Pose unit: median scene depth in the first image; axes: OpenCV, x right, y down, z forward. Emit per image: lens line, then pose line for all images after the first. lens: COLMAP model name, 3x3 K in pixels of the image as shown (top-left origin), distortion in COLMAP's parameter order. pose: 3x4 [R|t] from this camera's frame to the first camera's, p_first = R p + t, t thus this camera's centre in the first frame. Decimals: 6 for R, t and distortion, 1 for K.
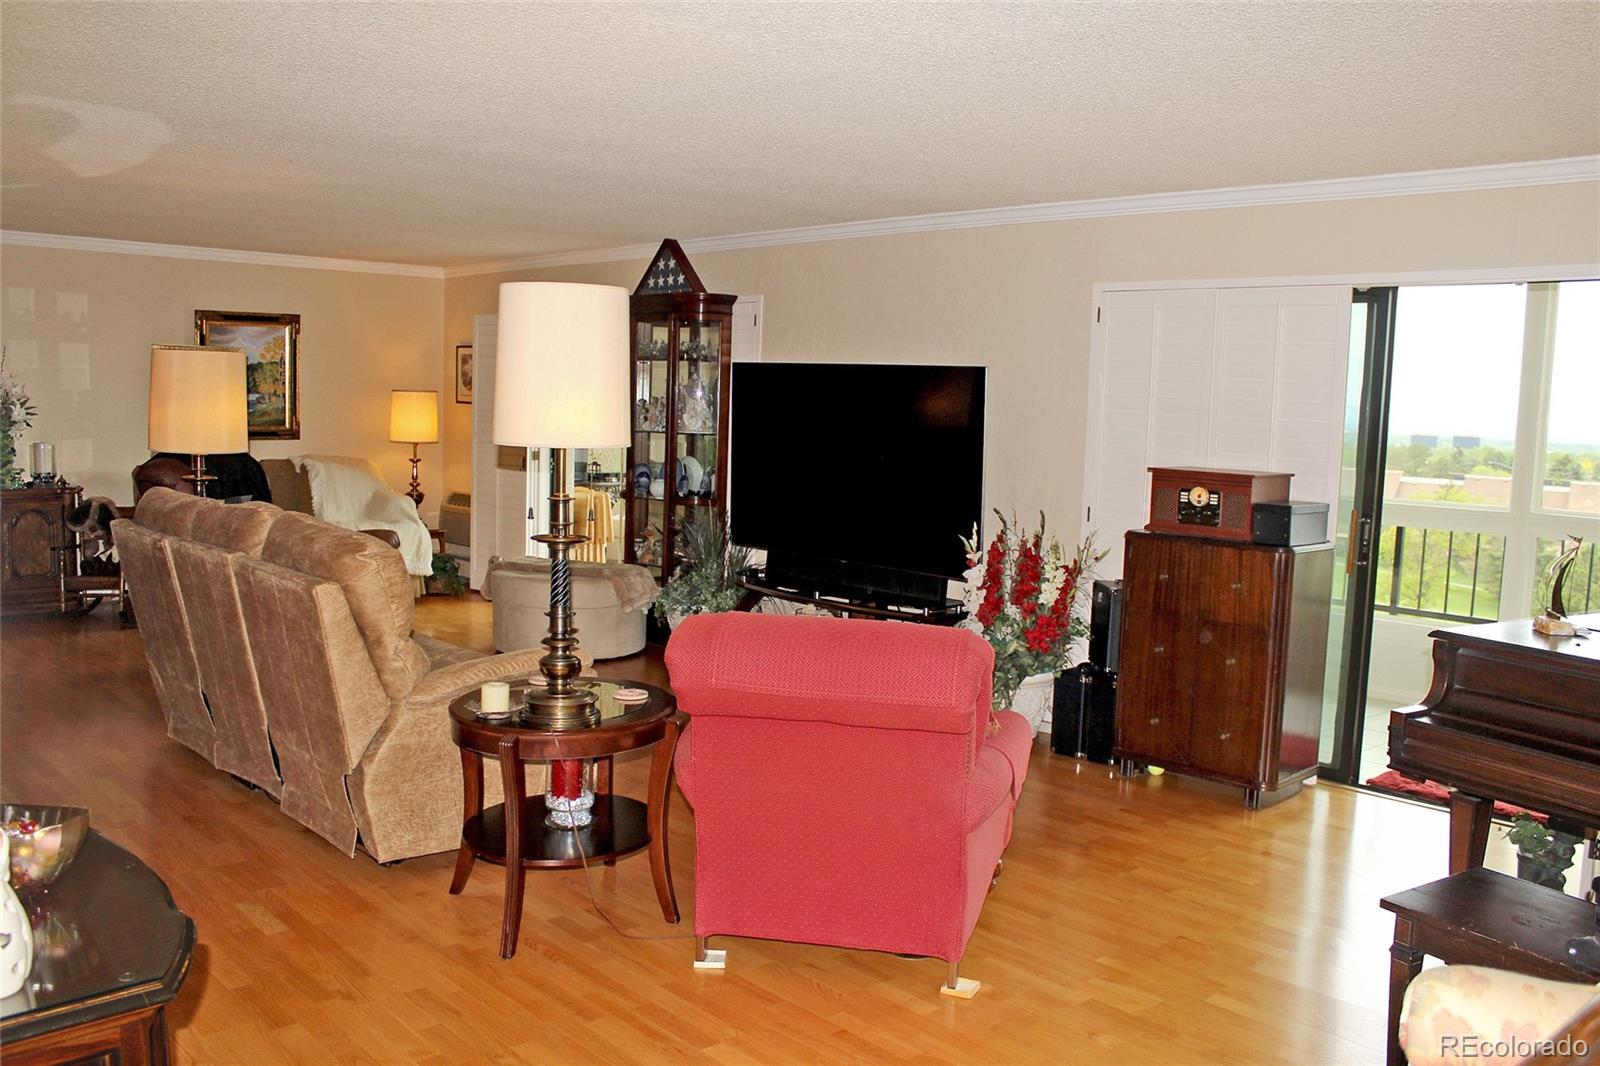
lens RADIAL K [[1350.9, 0, 800.0], [0, 1350.9, 533.0], [0, 0, 1]] dist [-0.162773, 0.164101]
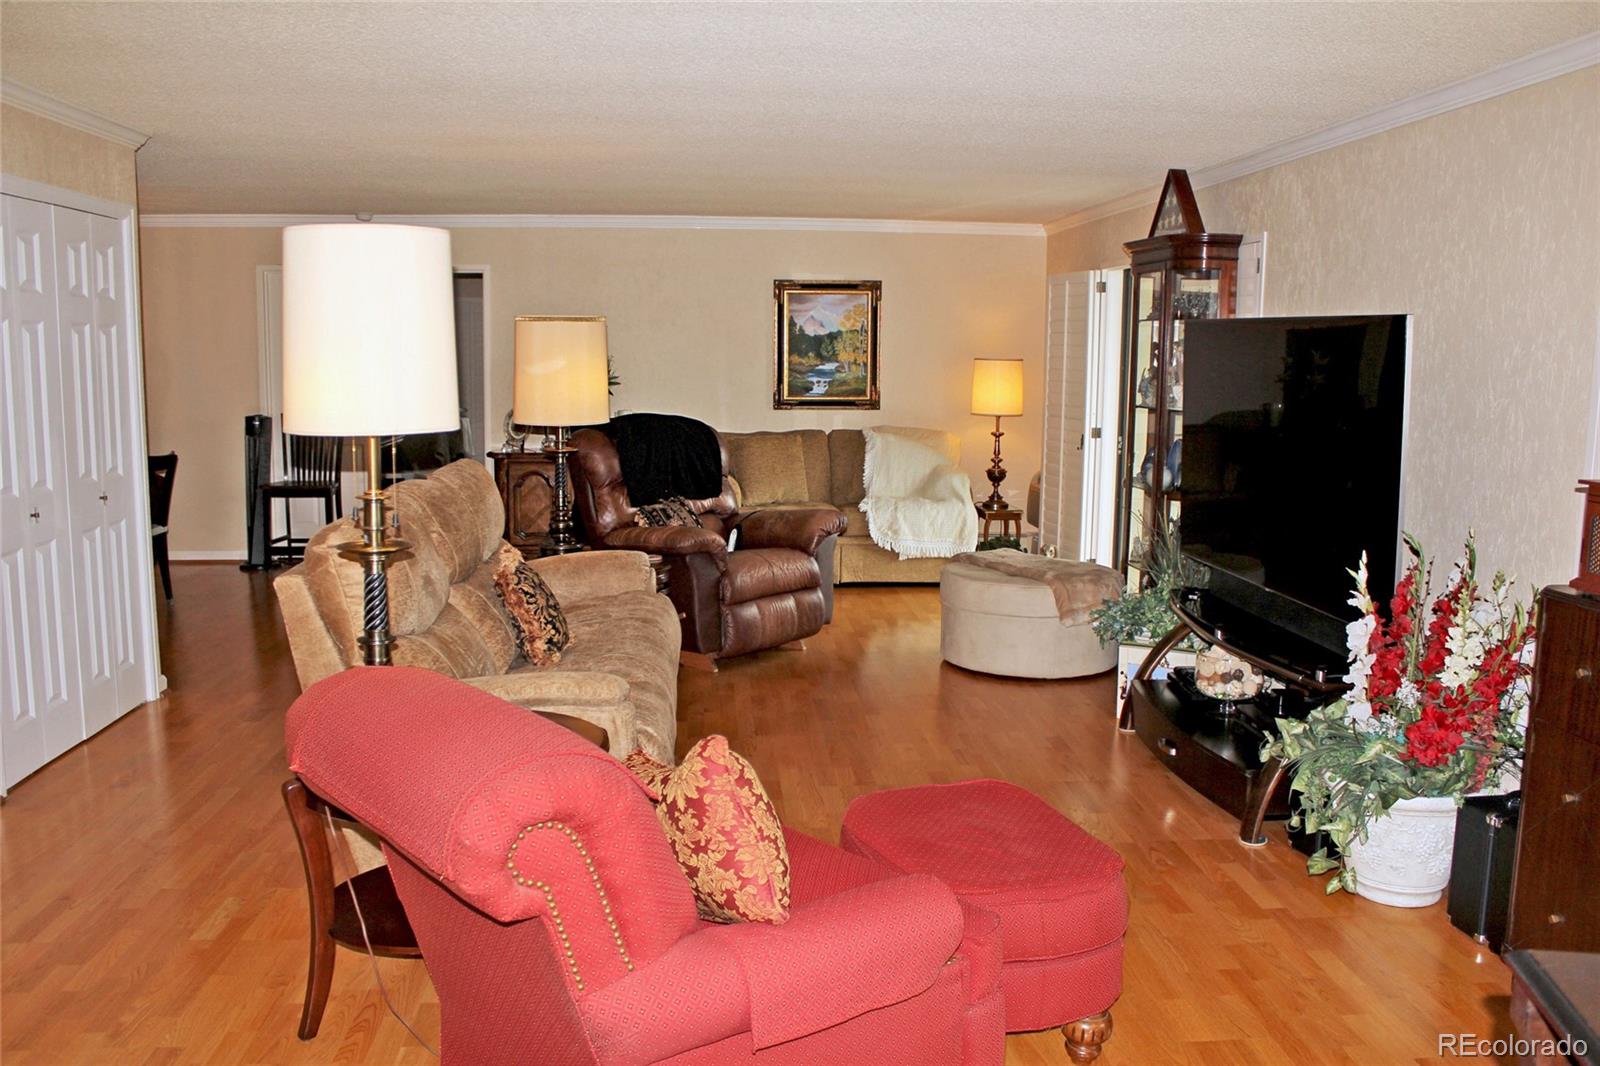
lens RADIAL K [[1345.6, 0, 768.6], [0, 1345.6, 533.8], [0, 0, 1]] dist [-0.172361, 0.201594]
pose [[0.795013, 0.062451, -0.603370, 0.199966], [-0.048466, 0.998046, 0.039442, -0.019320], [0.604654, -0.002114, 0.796486, 0.218100]]
